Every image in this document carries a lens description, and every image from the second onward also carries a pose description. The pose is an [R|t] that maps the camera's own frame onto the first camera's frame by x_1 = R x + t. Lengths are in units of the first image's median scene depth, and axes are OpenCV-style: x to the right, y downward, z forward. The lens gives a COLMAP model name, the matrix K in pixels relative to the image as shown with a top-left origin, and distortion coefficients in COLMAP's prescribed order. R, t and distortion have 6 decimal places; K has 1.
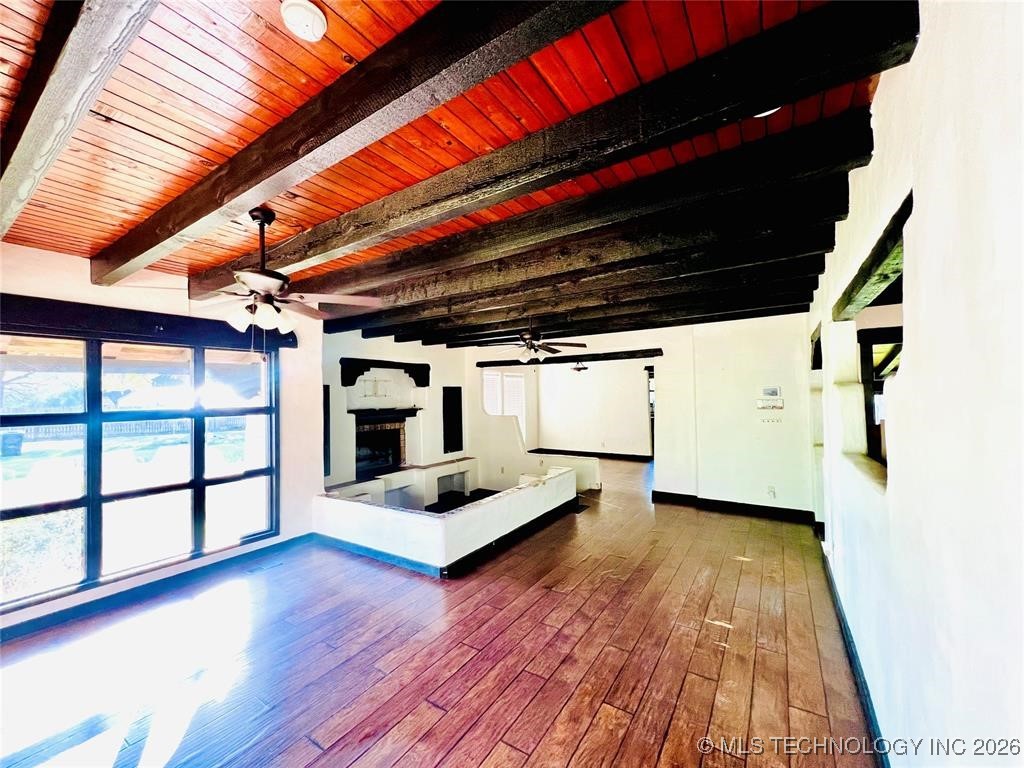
lens RADIAL K [[408.4, 0, 510.5], [0, 408.4, 387.3], [0, 0, 1]] dist [0.002052, -0.000012]
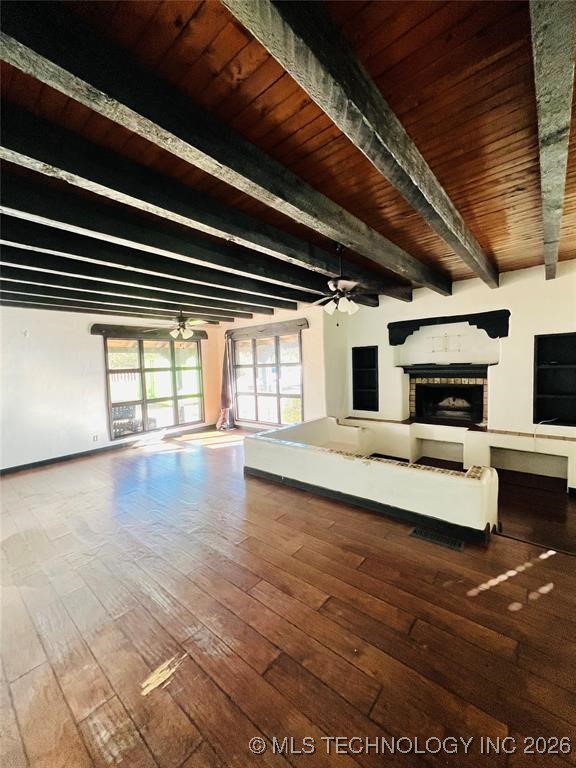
lens RADIAL K [[306.3, 0, 289.1], [0, 306.3, 380.4], [0, 0, 1]] dist [0.002052, -0.000012]
pose [[-0.125978, 0.078903, -0.988890, 0.503330], [0.059639, 0.995631, 0.071843, 0.015339], [0.990239, -0.049925, -0.130133, 0.690191]]
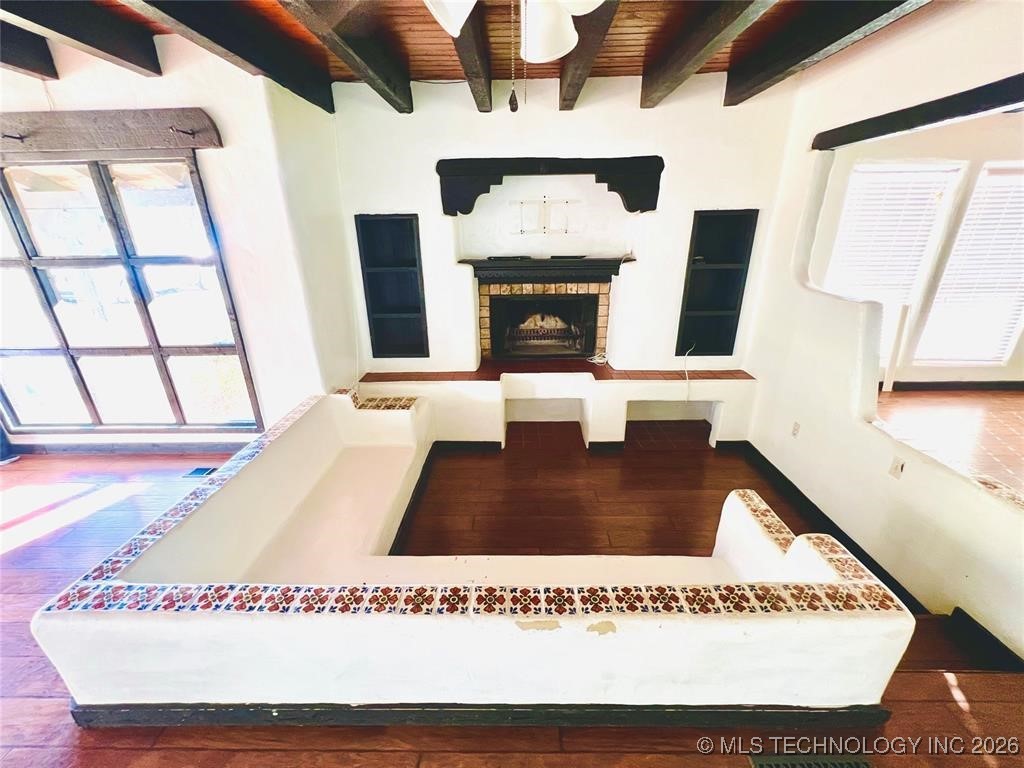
lens RADIAL K [[408.4, 0, 511.3], [0, 408.4, 385.8], [0, 0, 1]] dist [0.002052, -0.000012]
pose [[0.529645, 0.317443, -0.786579, 0.152641], [0.020320, 0.922315, 0.385905, -0.001273], [0.847976, -0.220376, 0.482049, 0.637093]]
